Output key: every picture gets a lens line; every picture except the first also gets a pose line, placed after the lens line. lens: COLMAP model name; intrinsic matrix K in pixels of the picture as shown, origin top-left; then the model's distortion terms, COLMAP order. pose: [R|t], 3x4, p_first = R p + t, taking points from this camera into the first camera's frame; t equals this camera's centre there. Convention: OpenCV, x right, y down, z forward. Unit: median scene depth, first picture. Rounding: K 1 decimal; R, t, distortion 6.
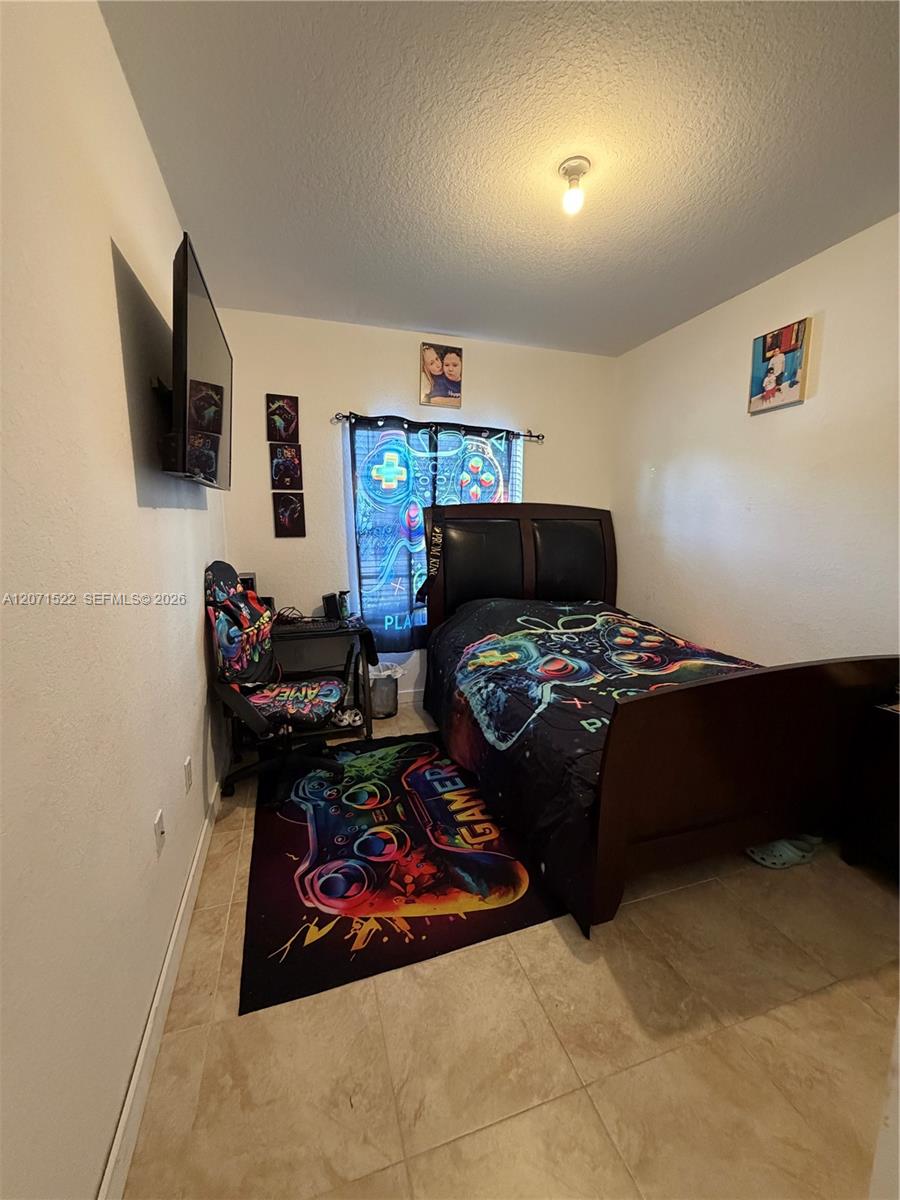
lens RADIAL K [[481.5, 0, 449.8], [0, 481.5, 599.9], [0, 0, 1]] dist [0.000314, 0.000406]
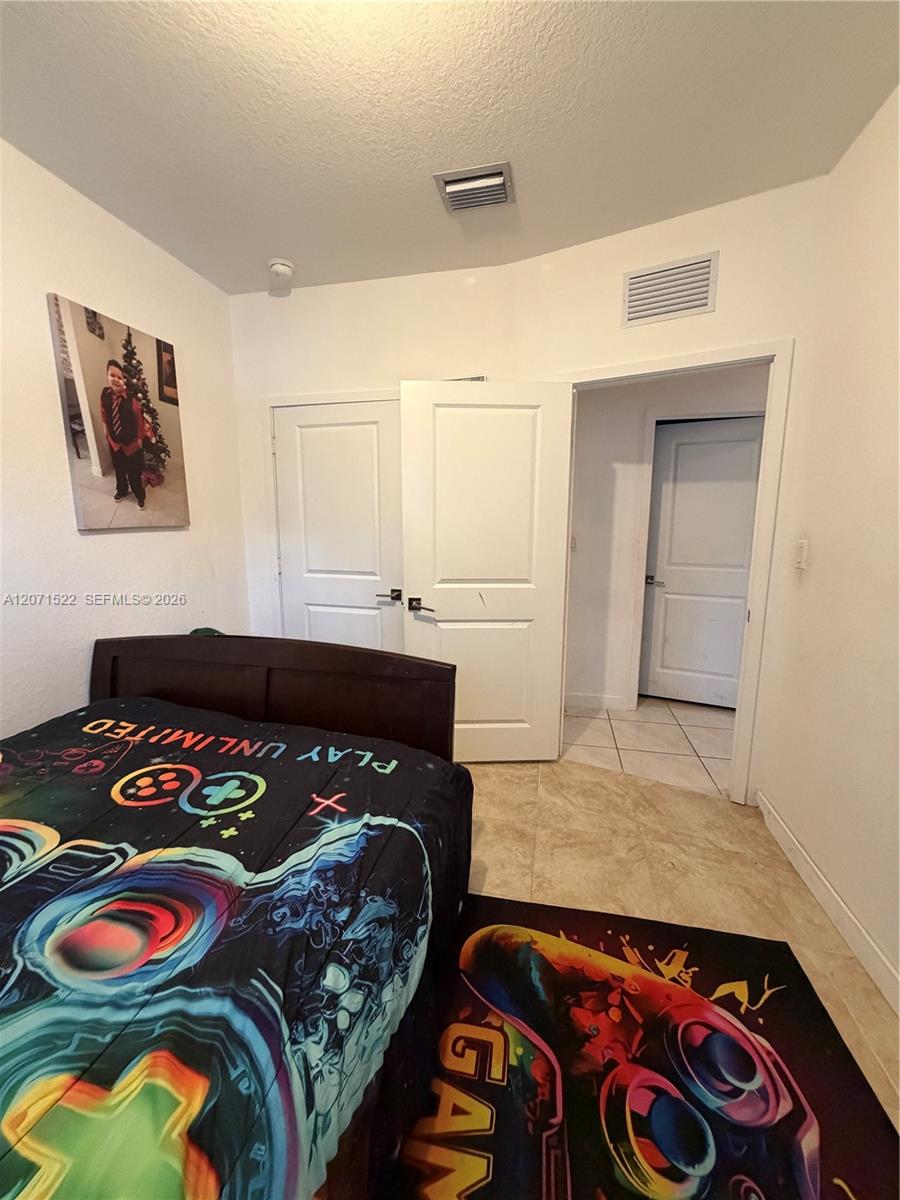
lens RADIAL K [[481.5, 0, 449.0], [0, 481.5, 596.6], [0, 0, 1]] dist [0.000314, 0.000406]
pose [[-0.861555, -0.079752, 0.501361, -0.180761], [0.074867, 0.956825, 0.280857, -0.230513], [-0.502113, 0.279509, -0.818387, 1.521542]]
